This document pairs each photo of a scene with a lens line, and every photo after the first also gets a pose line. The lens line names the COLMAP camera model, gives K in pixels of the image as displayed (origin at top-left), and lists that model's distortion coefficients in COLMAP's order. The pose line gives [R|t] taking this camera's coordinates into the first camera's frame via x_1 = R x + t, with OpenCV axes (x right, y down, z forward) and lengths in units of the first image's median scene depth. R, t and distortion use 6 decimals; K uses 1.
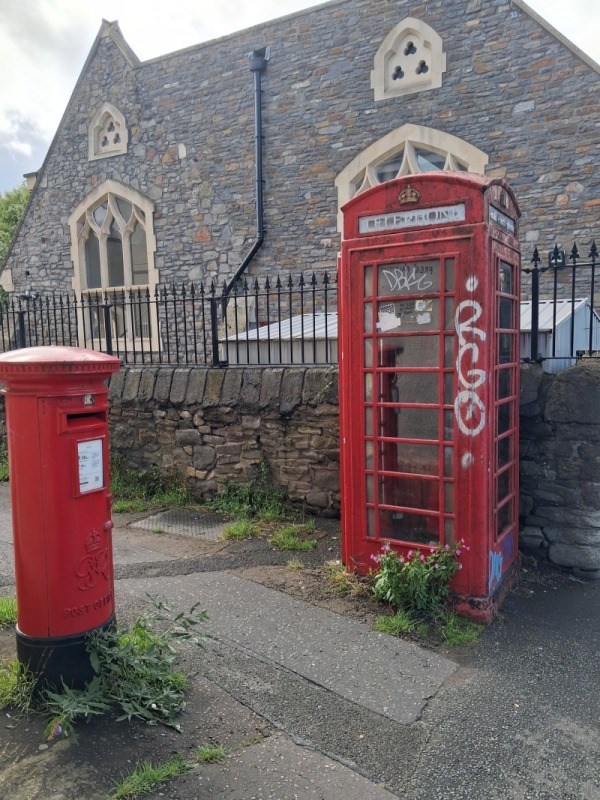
lens RADIAL K [[624.1, 0, 300.2], [0, 624.1, 404.5], [0, 0, 1]] dist [0.013583, -0.067083]
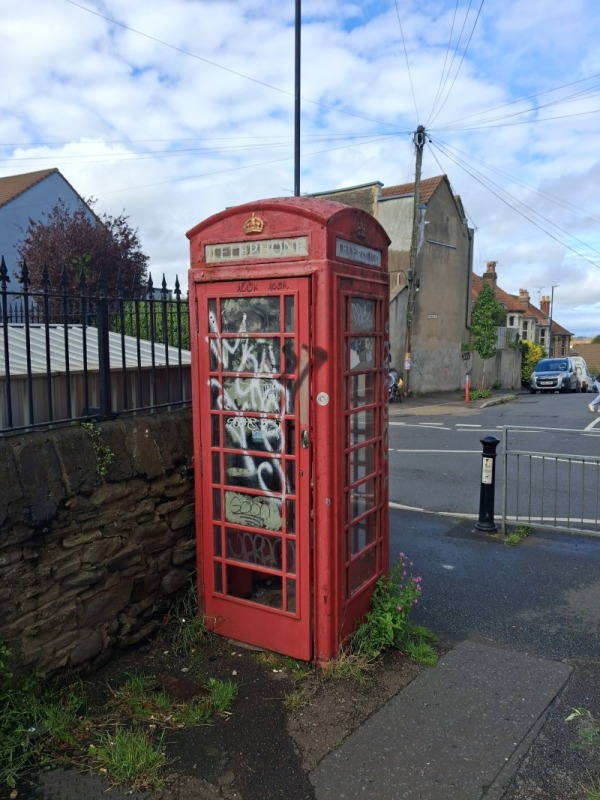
lens RADIAL K [[624.1, 0, 293.6], [0, 624.1, 414.2], [0, 0, 1]] dist [0.013583, -0.067083]
pose [[-0.040865, -0.089482, 0.995150, -0.644118], [0.103590, 0.990235, 0.093294, -0.122202], [-0.993780, 0.106900, -0.031196, 0.933119]]
